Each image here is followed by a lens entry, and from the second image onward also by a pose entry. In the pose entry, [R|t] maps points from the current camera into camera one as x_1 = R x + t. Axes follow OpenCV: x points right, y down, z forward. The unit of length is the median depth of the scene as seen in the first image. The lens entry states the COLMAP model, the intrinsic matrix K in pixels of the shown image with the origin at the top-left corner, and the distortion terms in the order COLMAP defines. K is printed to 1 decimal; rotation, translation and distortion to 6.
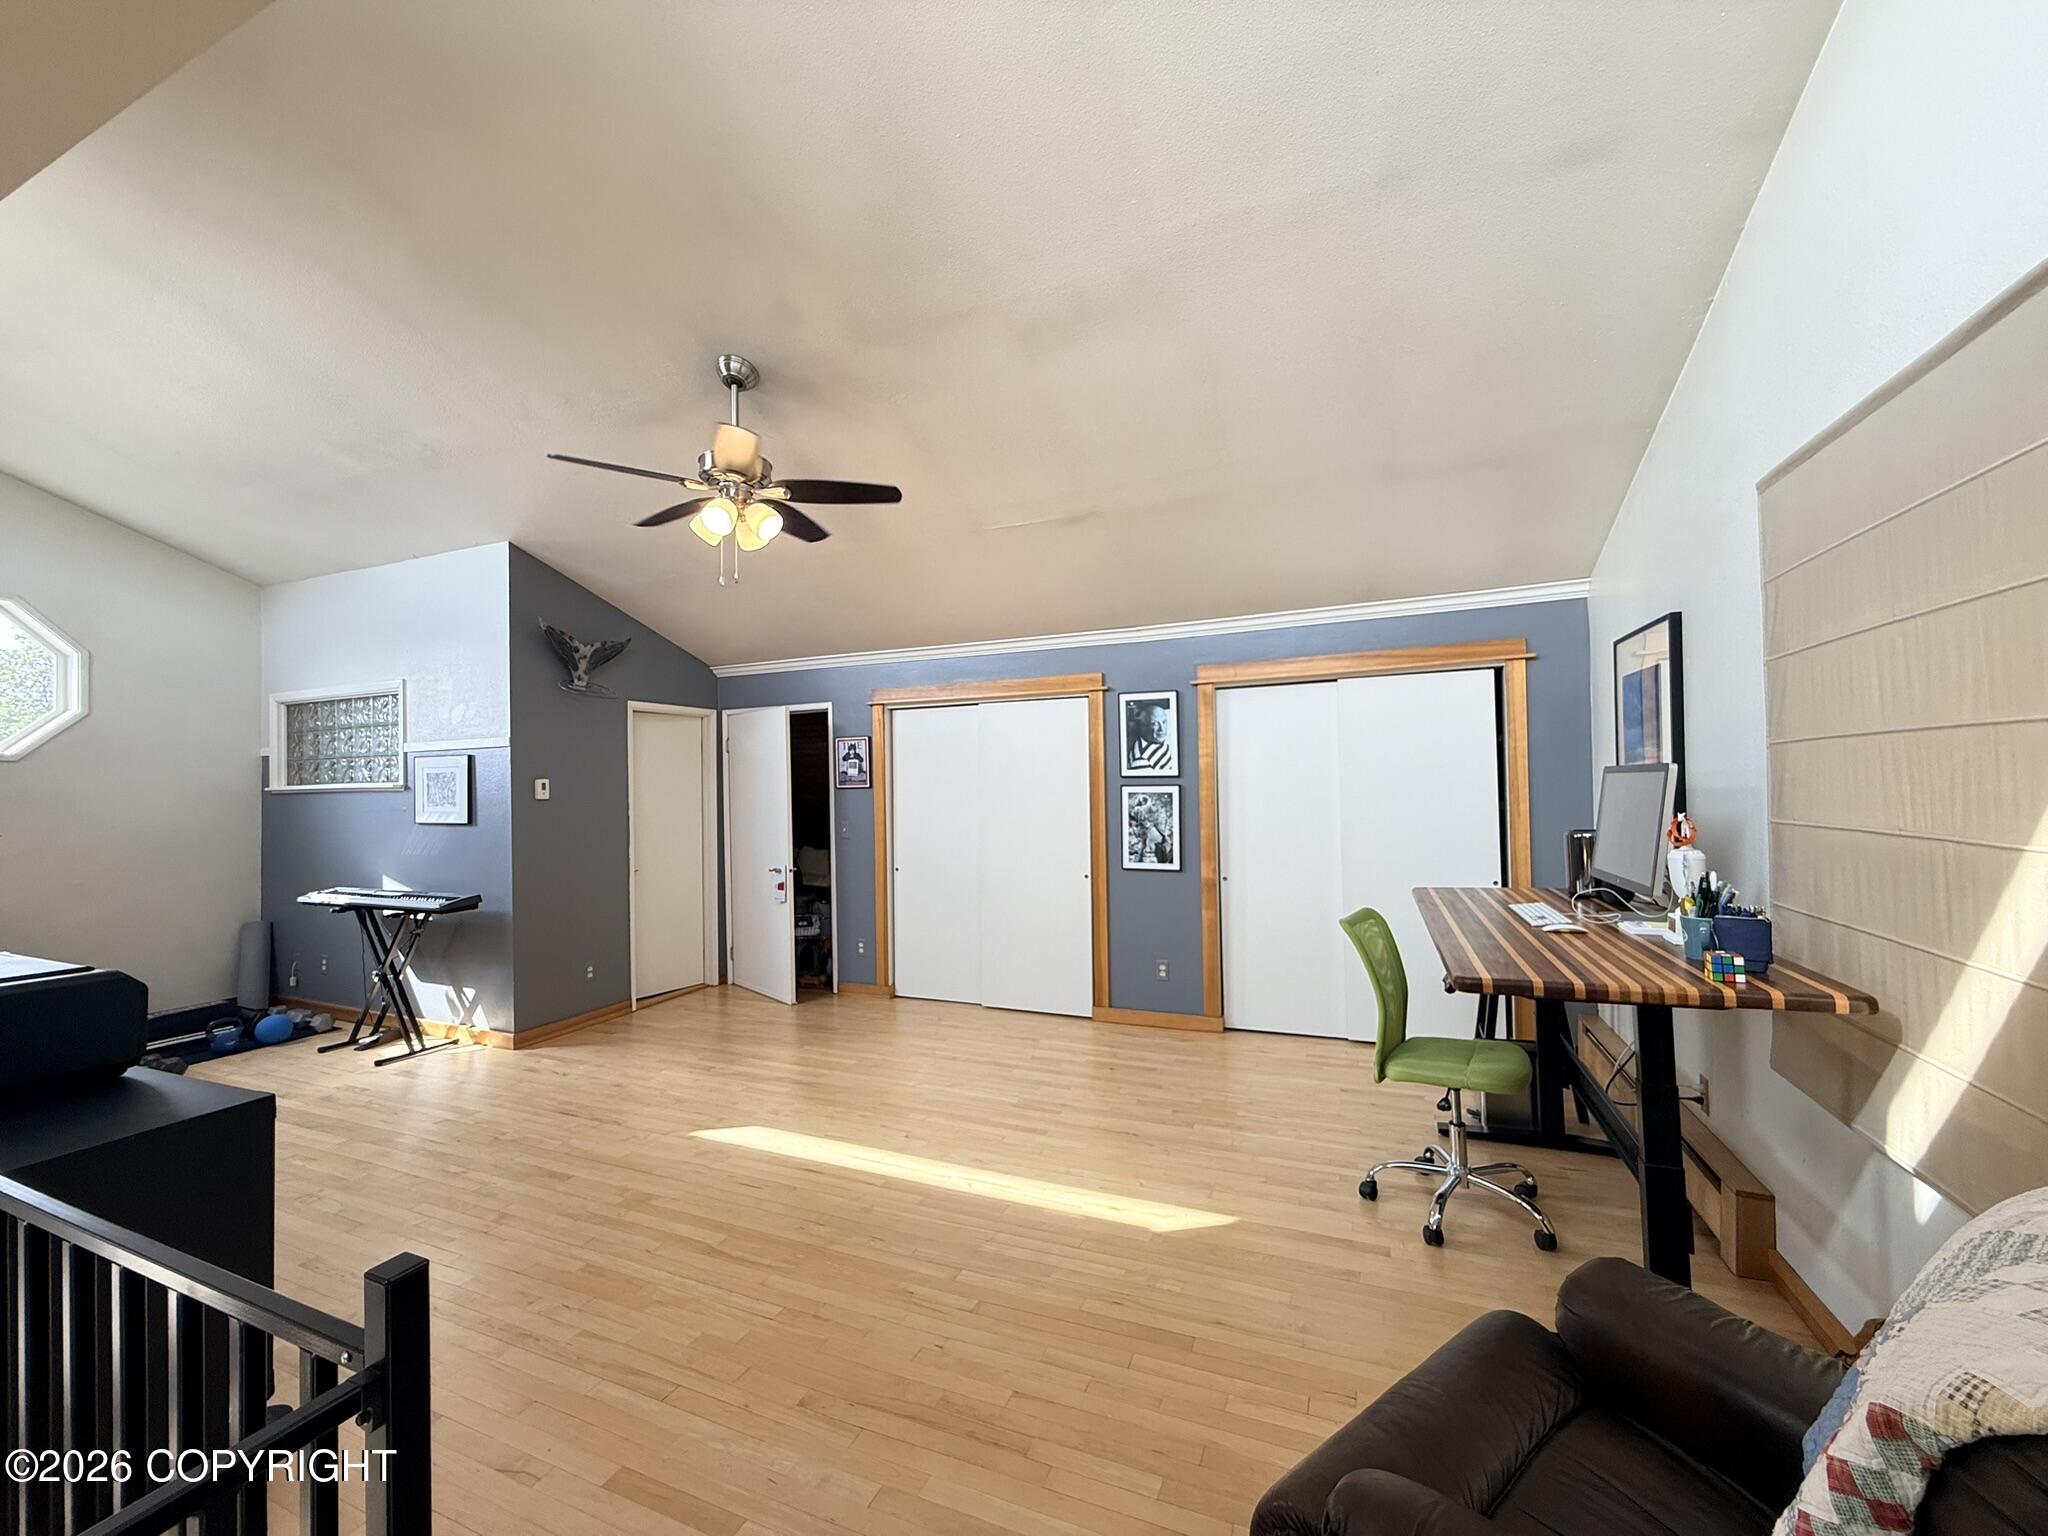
lens RADIAL K [[821.9, 0, 1022.5], [0, 821.9, 770.6], [0, 0, 1]] dist [-0.001206, 0.000032]
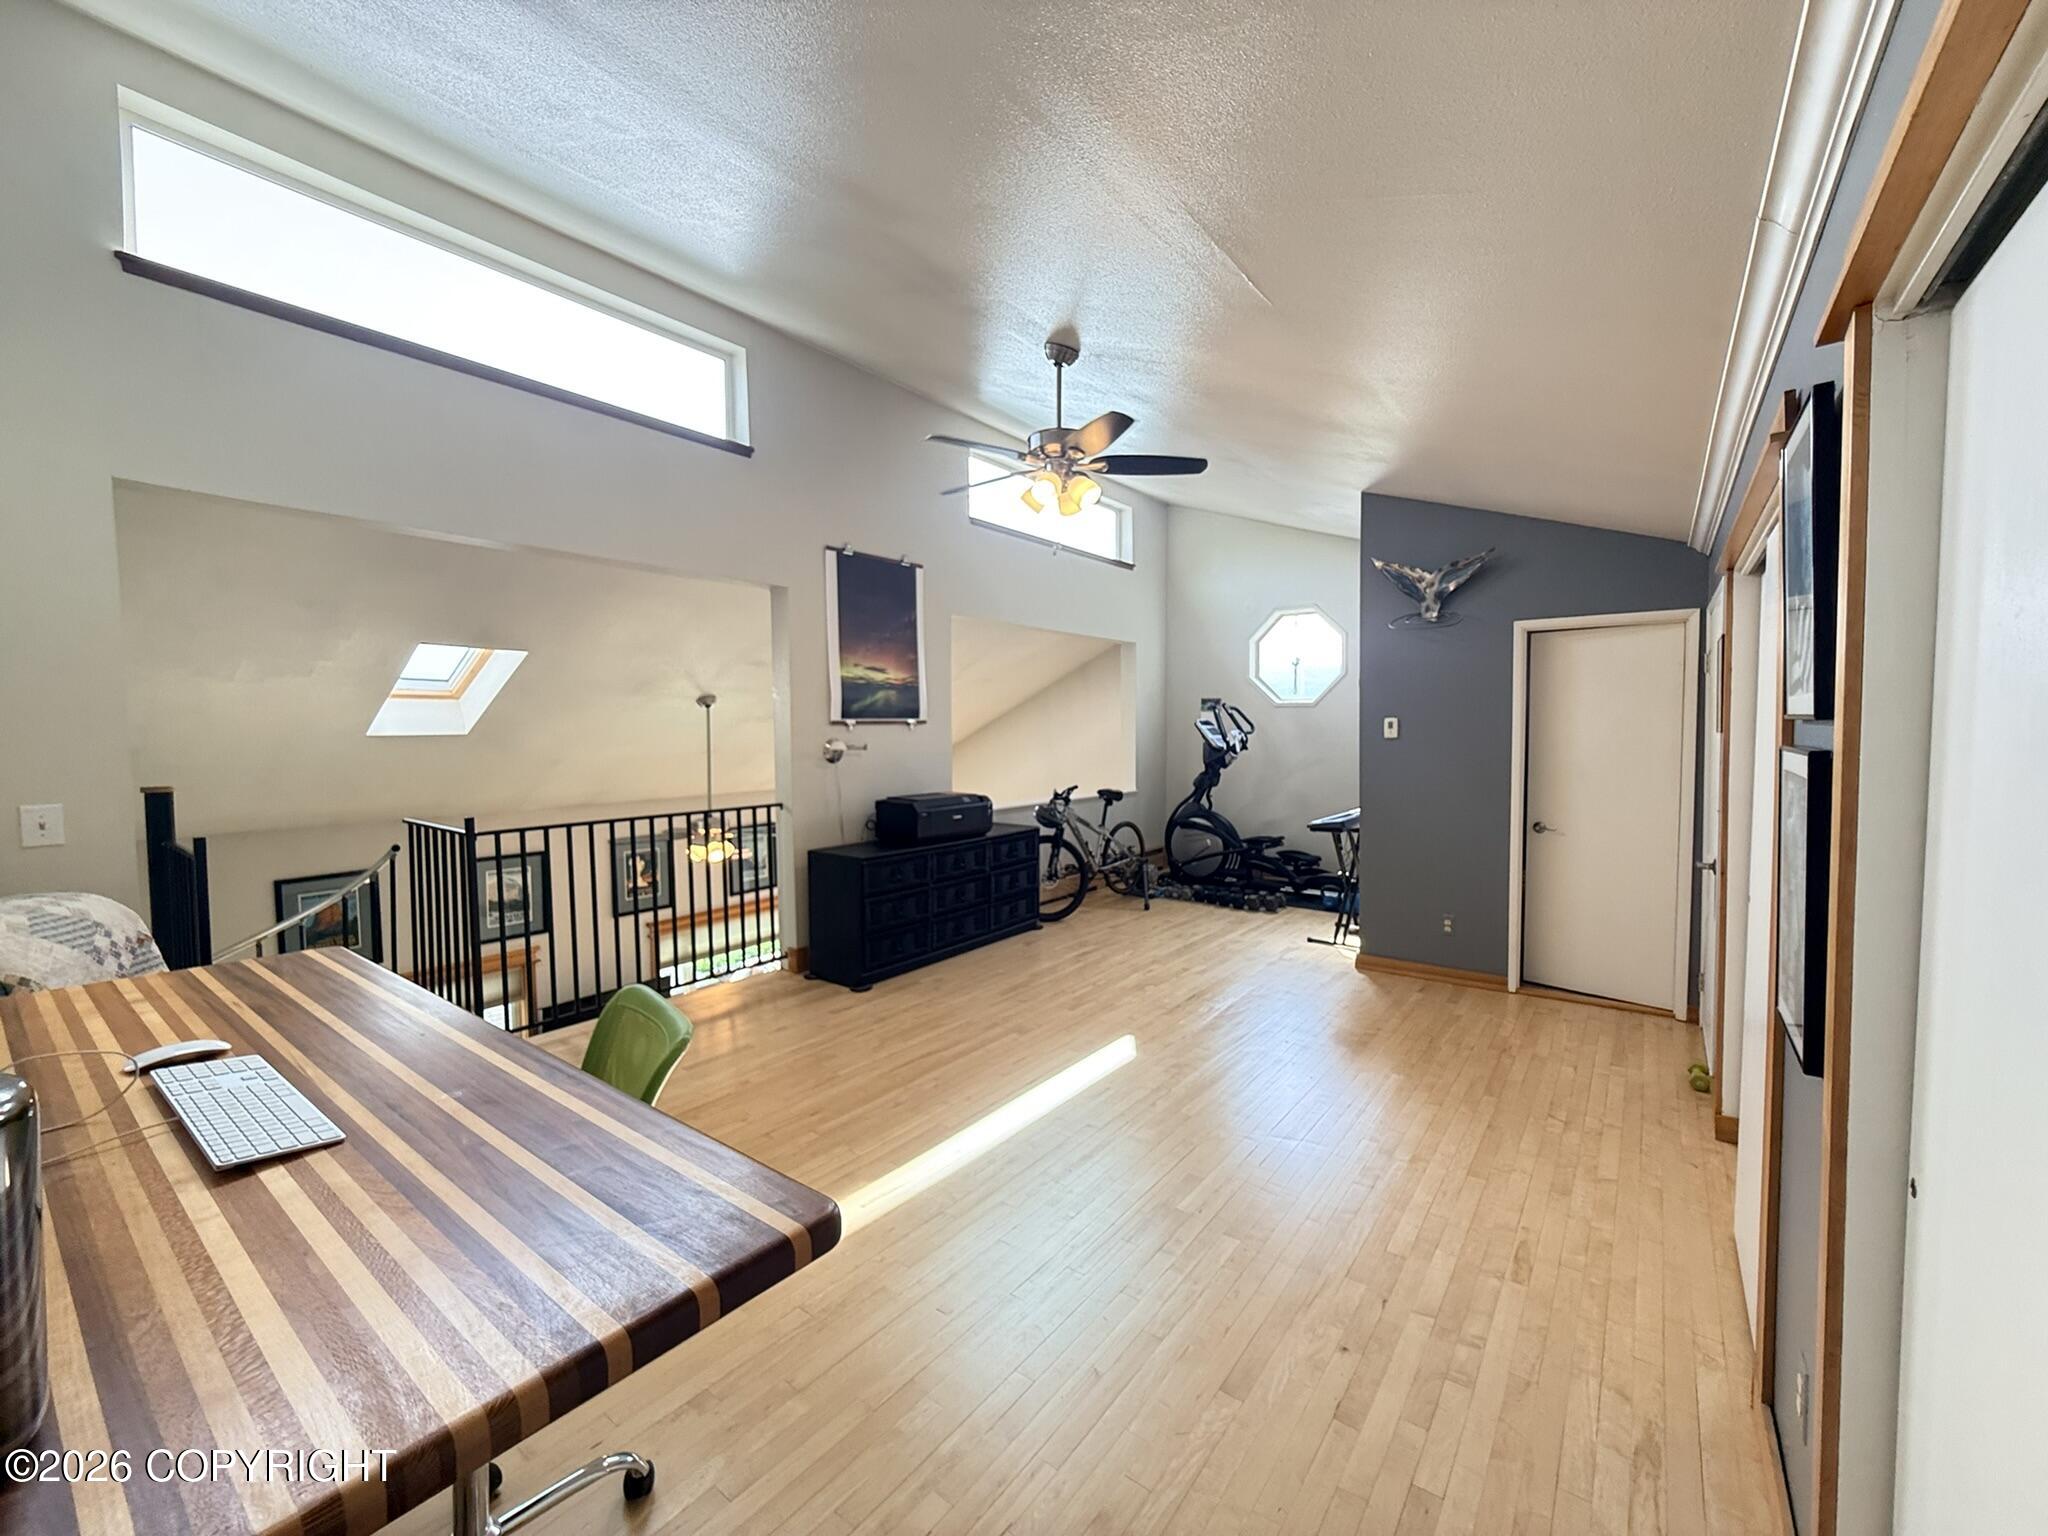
lens RADIAL K [[821.9, 0, 1026.6], [0, 821.9, 771.9], [0, 0, 1]] dist [-0.001206, 0.000032]
pose [[-0.248000, 0.066974, -0.966442, 0.508966], [0.027004, 0.997698, 0.062211, 0.001837], [0.968384, -0.010670, -0.249237, 0.824755]]
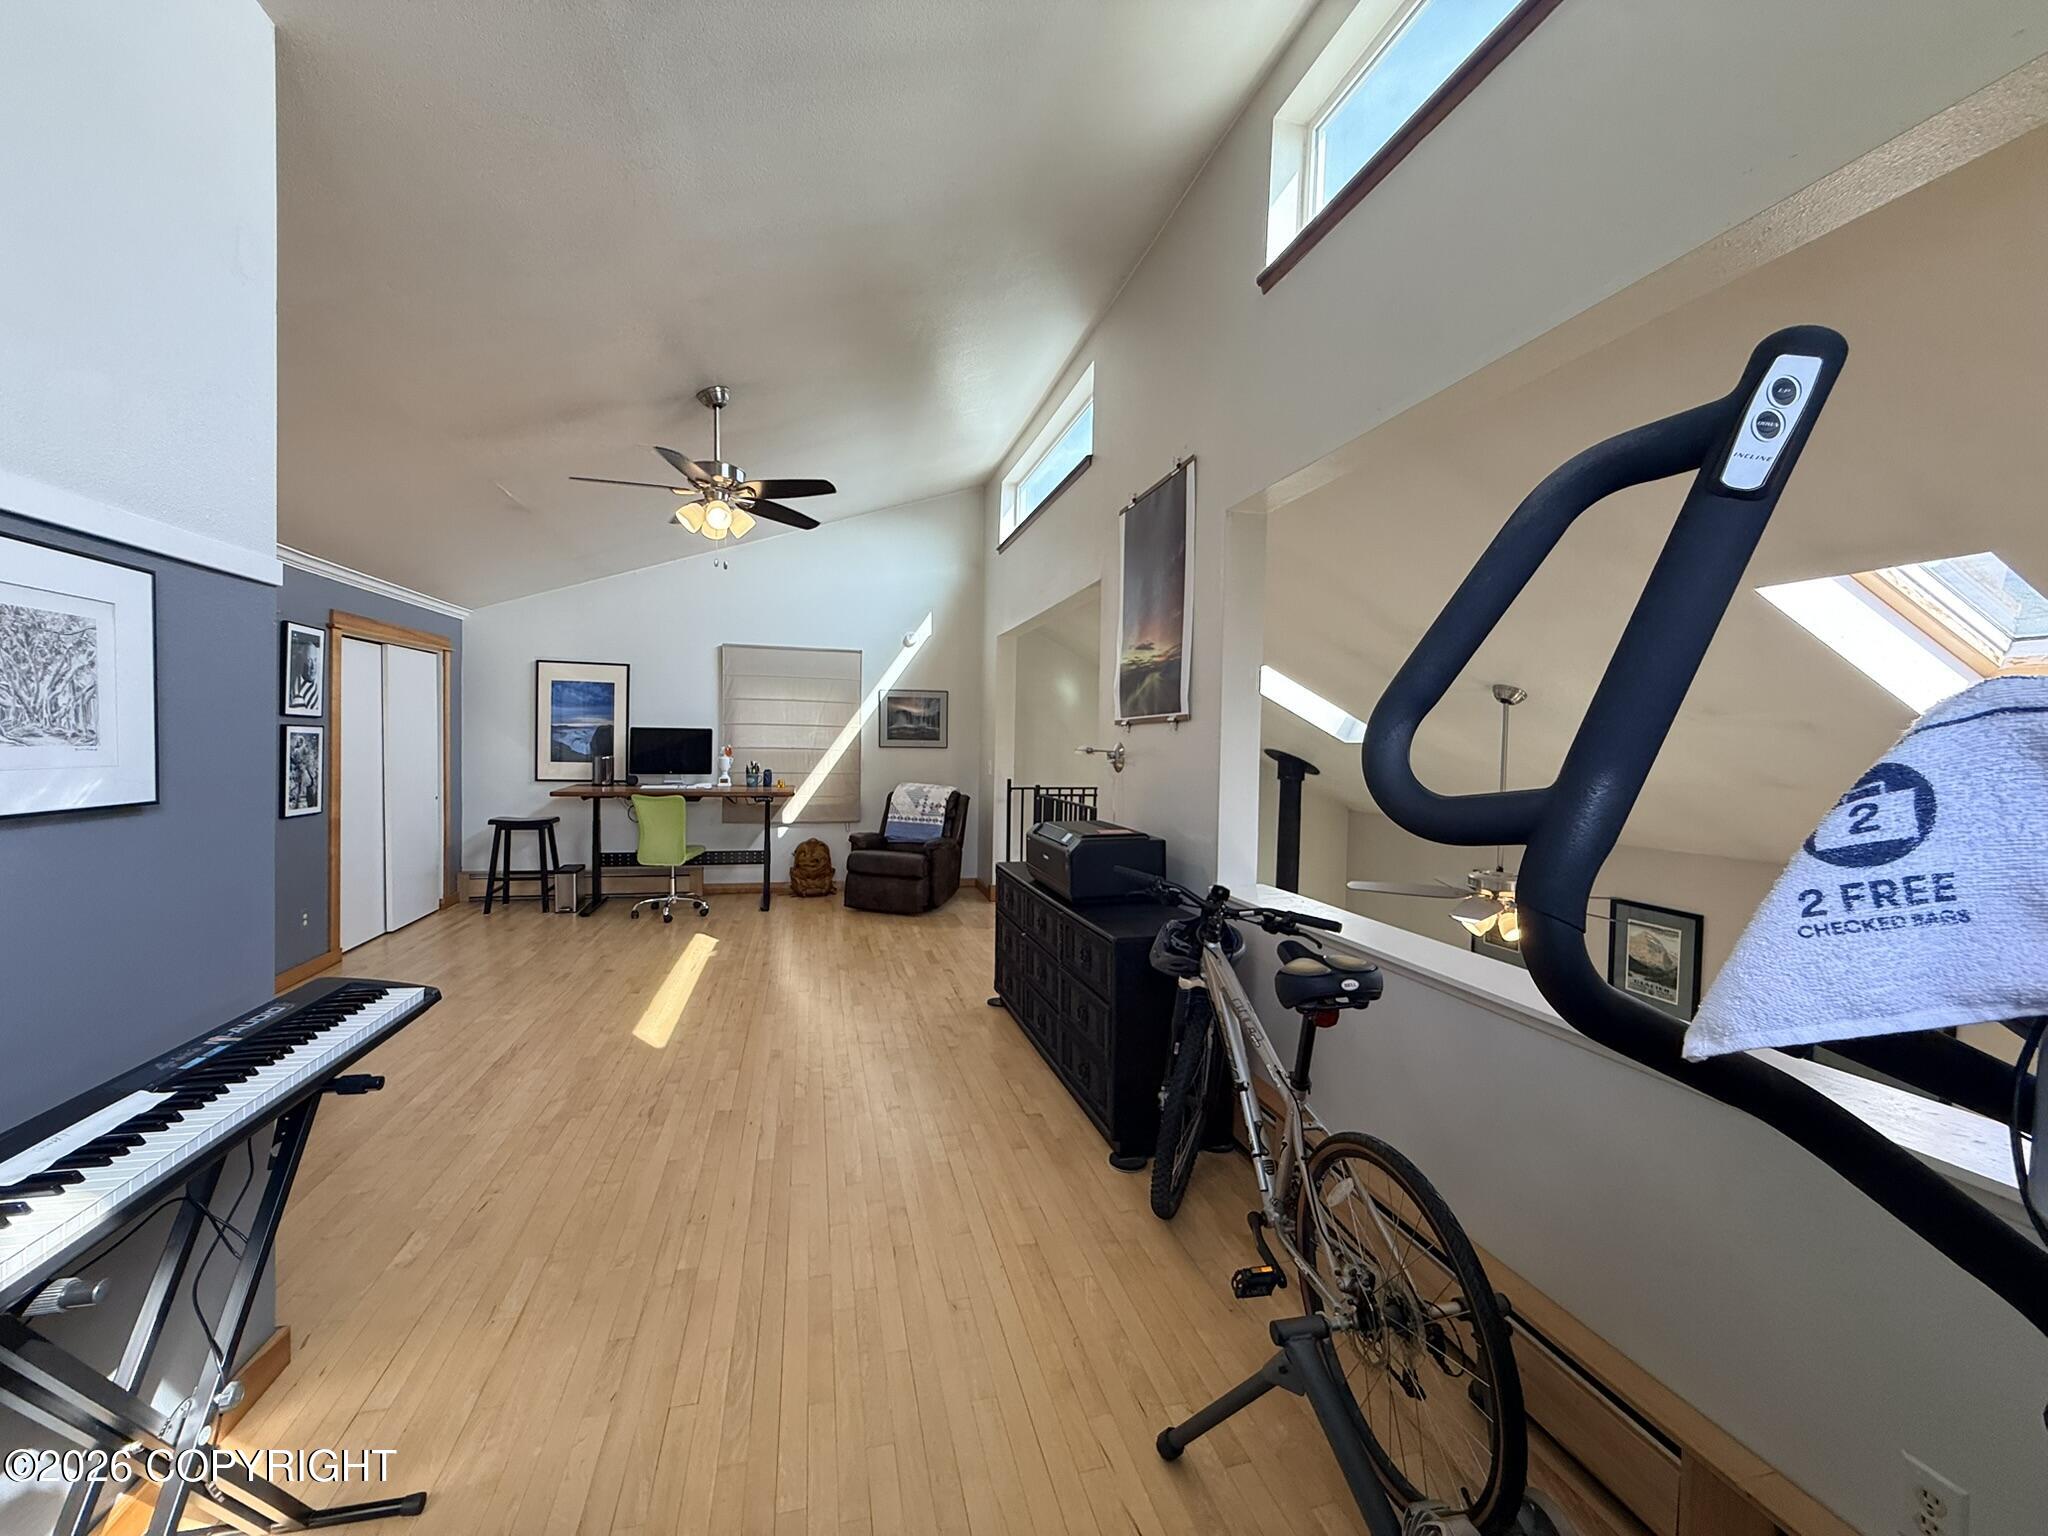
lens RADIAL K [[821.9, 0, 1031.9], [0, 821.9, 764.5], [0, 0, 1]] dist [-0.001206, 0.000032]
pose [[-0.614154, -0.015293, 0.789038, -1.097813], [-0.023536, 0.999722, 0.001057, 0.041896], [-0.788835, -0.017922, -0.614343, 0.920498]]
